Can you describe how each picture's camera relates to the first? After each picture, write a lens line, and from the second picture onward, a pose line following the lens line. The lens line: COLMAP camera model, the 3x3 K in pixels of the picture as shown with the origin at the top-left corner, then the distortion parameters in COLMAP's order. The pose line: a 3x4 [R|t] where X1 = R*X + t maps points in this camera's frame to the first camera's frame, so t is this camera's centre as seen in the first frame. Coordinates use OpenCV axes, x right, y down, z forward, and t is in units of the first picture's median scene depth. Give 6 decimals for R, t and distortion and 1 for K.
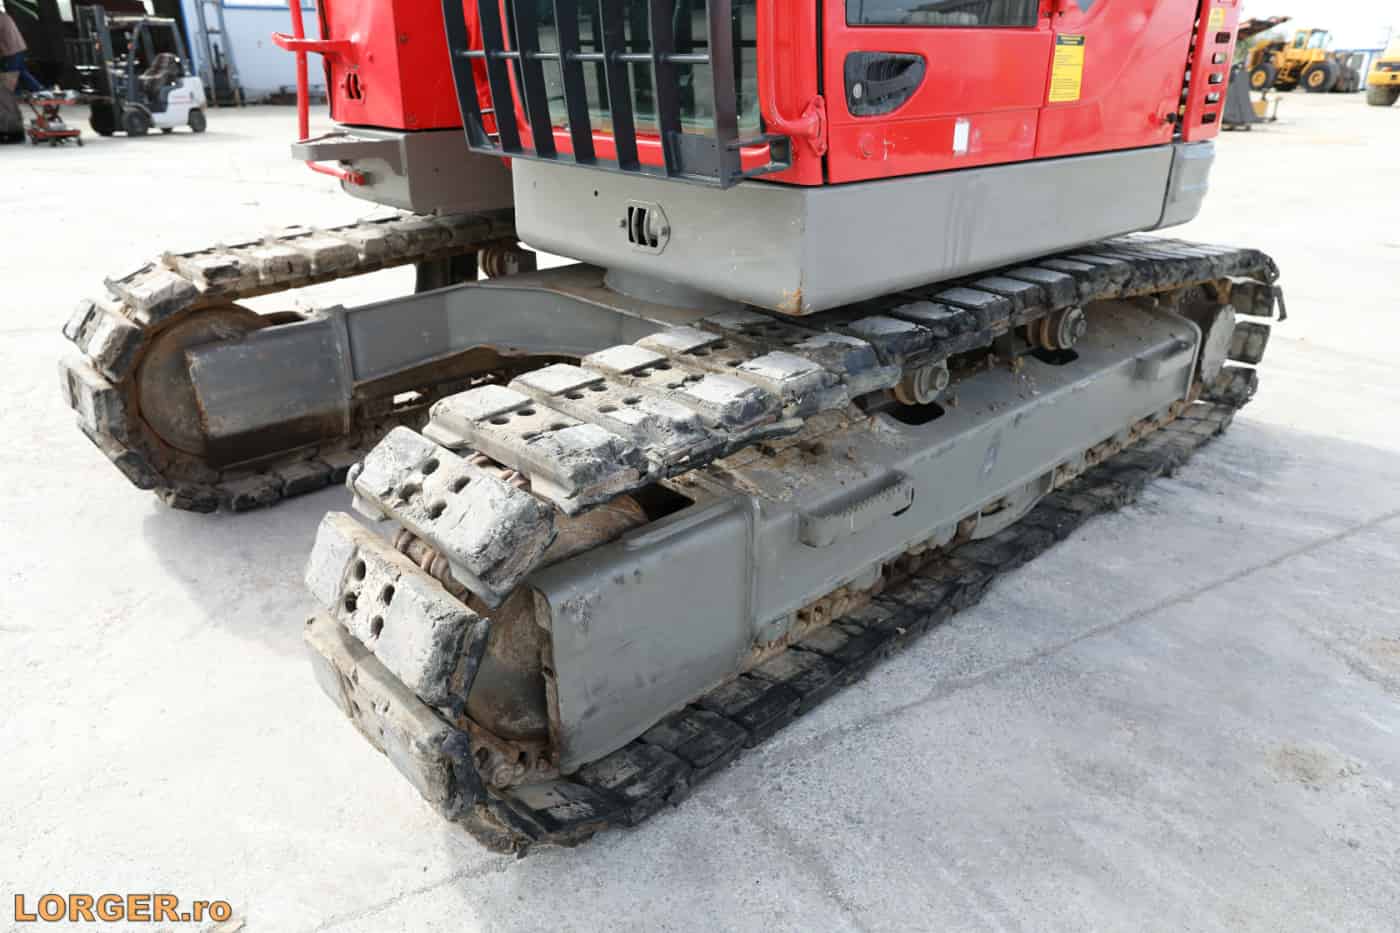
lens RADIAL K [[971.1, 0, 699.3], [0, 971.1, 433.0], [0, 0, 1]] dist [0.002851, 0.003061]
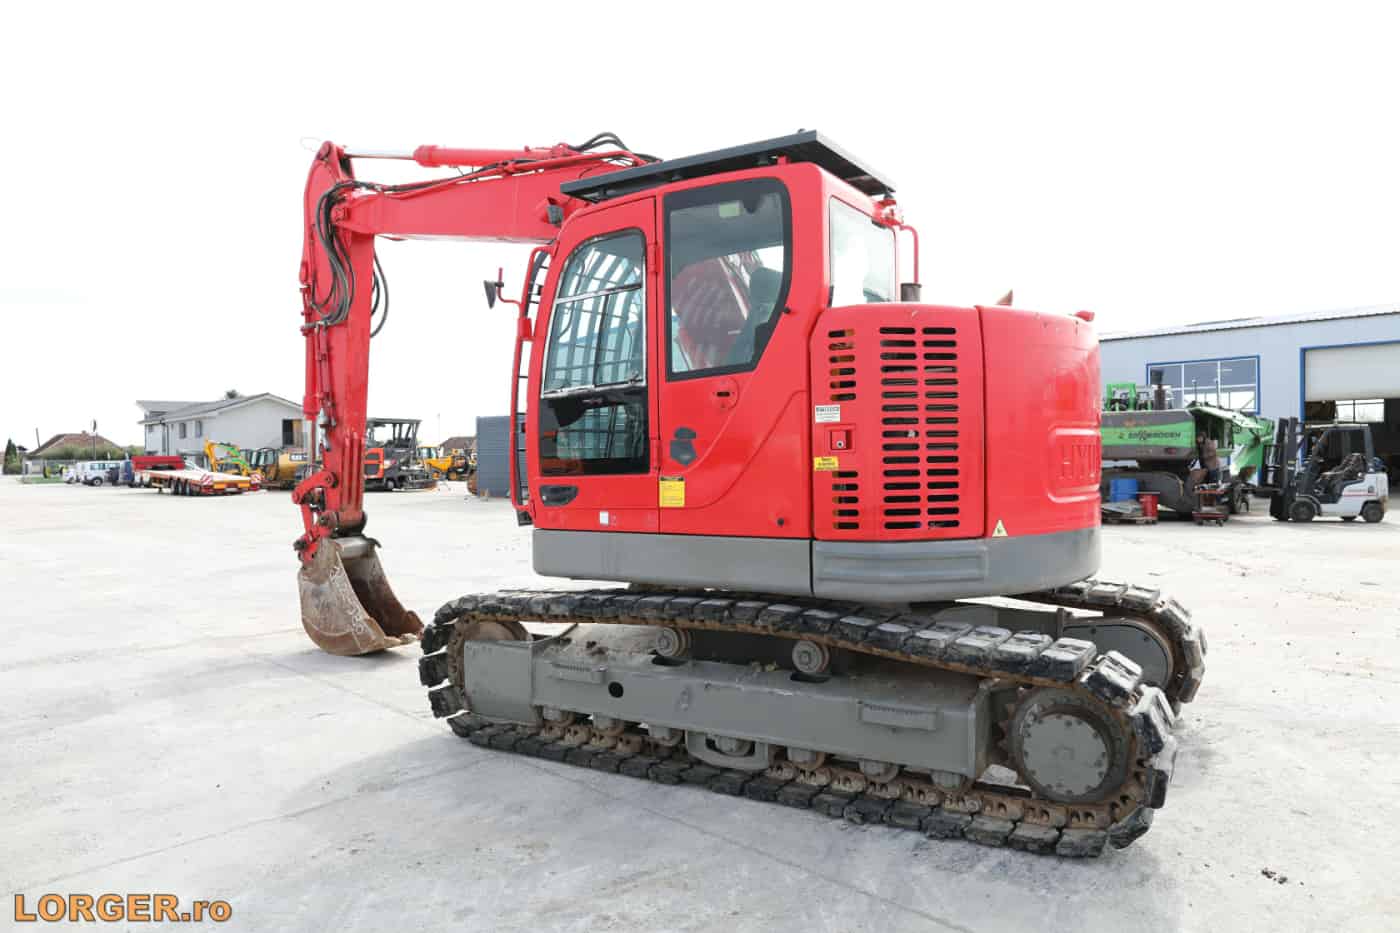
lens RADIAL K [[949.9, 0, 700.0], [0, 949.9, 466.5], [0, 0, 1]] dist [-0.004569, -0.000387]
pose [[0.265418, 0.003016, -0.964129, 1.454725], [-0.333528, 0.938541, -0.088882, -0.169115], [0.904606, 0.345154, 0.250112, 0.340370]]
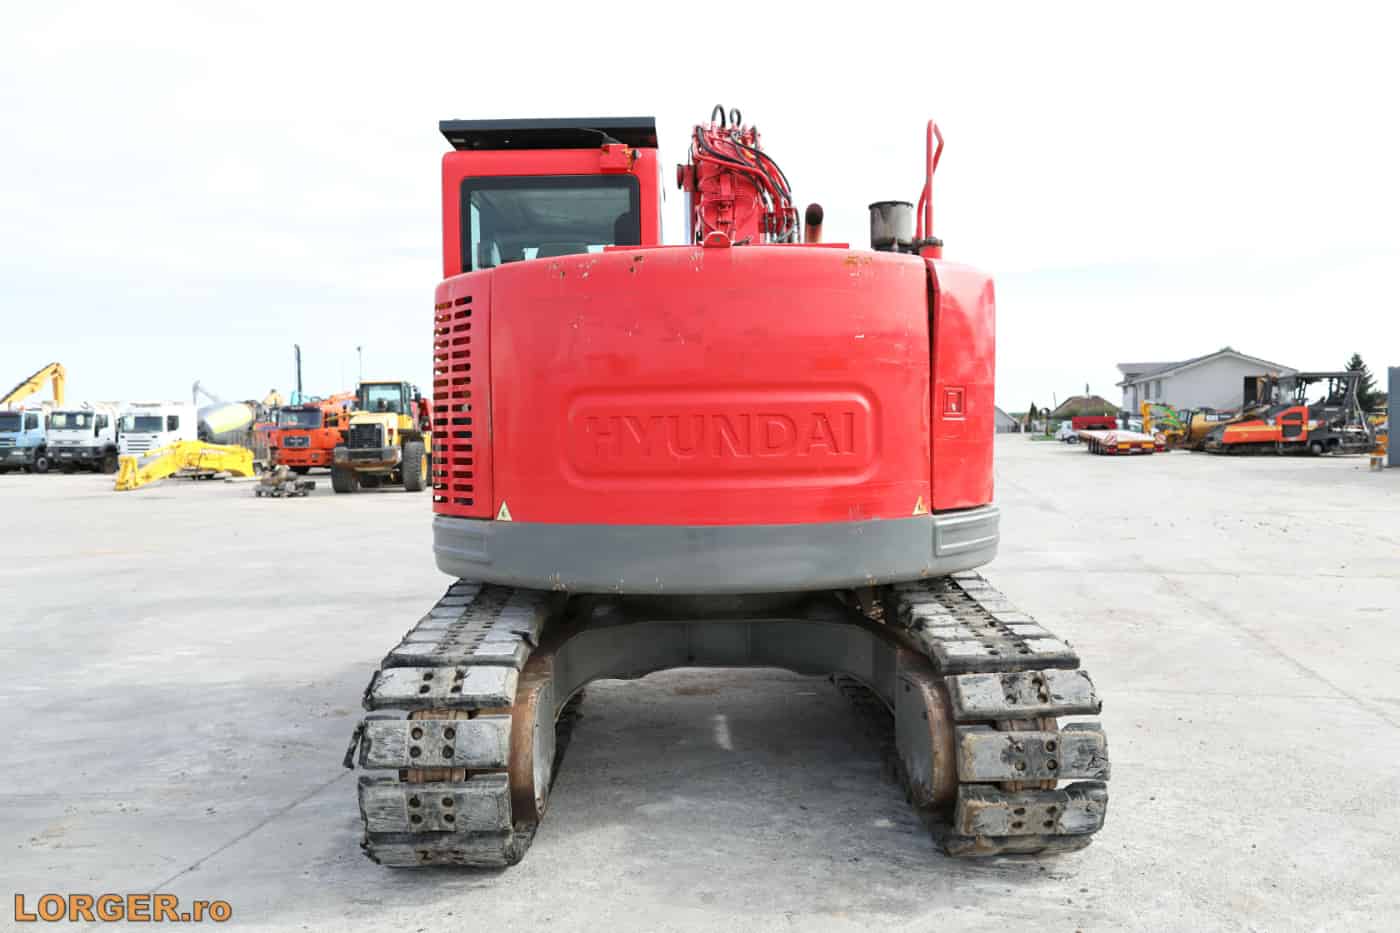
lens RADIAL K [[949.9, 0, 700.0], [0, 949.9, 466.5], [0, 0, 1]] dist [-0.004569, -0.000387]
pose [[-0.678025, 0.034145, -0.734245, 1.060269], [-0.253923, 0.926542, 0.277568, -0.711883], [0.689786, 0.374640, -0.619548, 1.758912]]
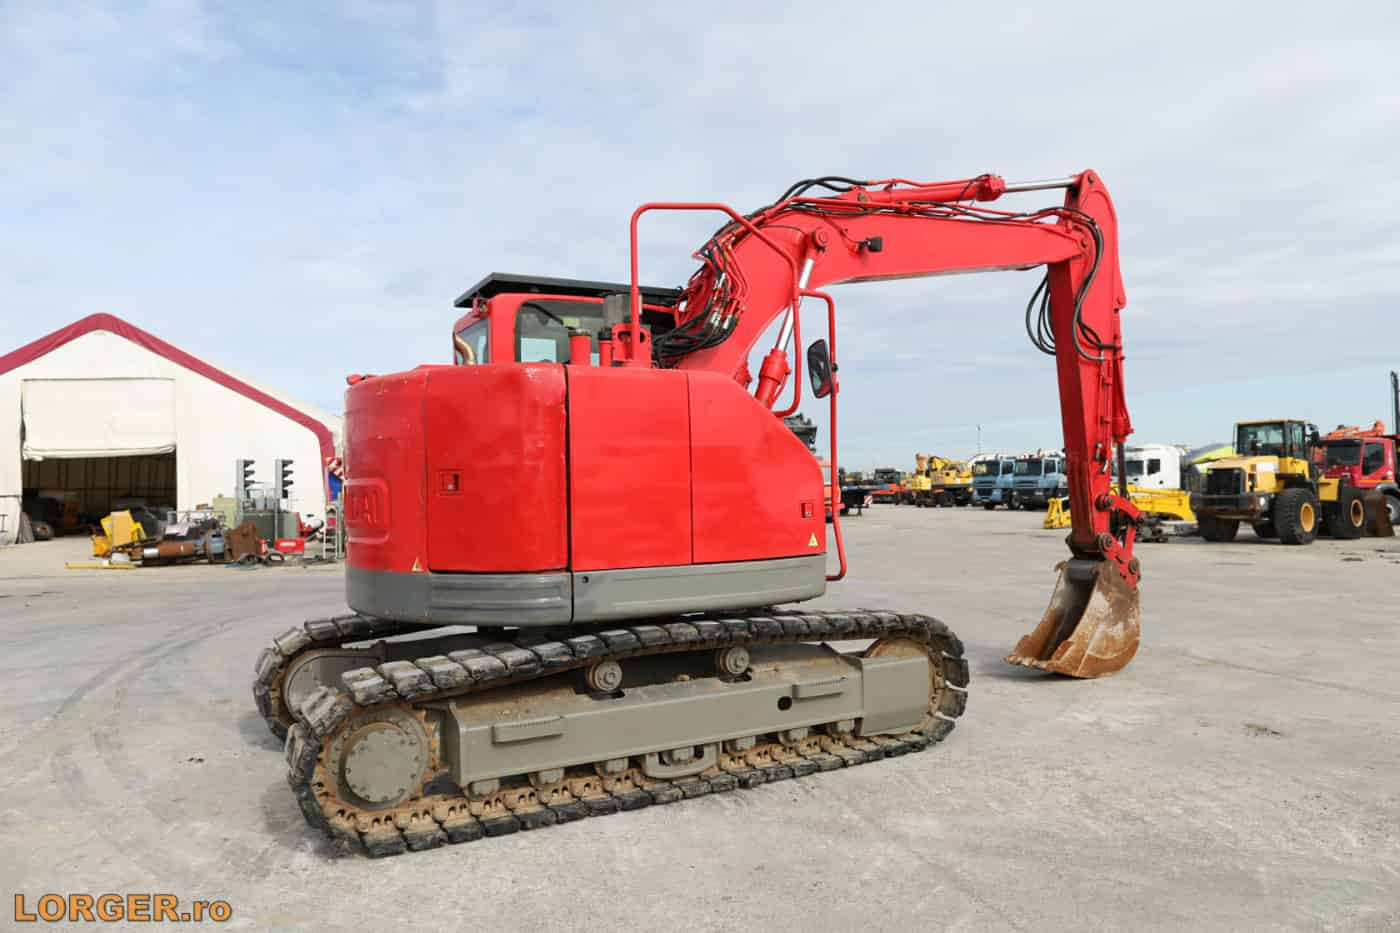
lens RADIAL K [[949.9, 0, 700.0], [0, 949.9, 466.5], [0, 0, 1]] dist [-0.004569, -0.000387]
pose [[-0.964533, 0.018179, 0.263336, -0.592090], [0.107410, 0.938328, 0.328639, -0.967711], [-0.241121, 0.345268, -0.907001, 2.358706]]
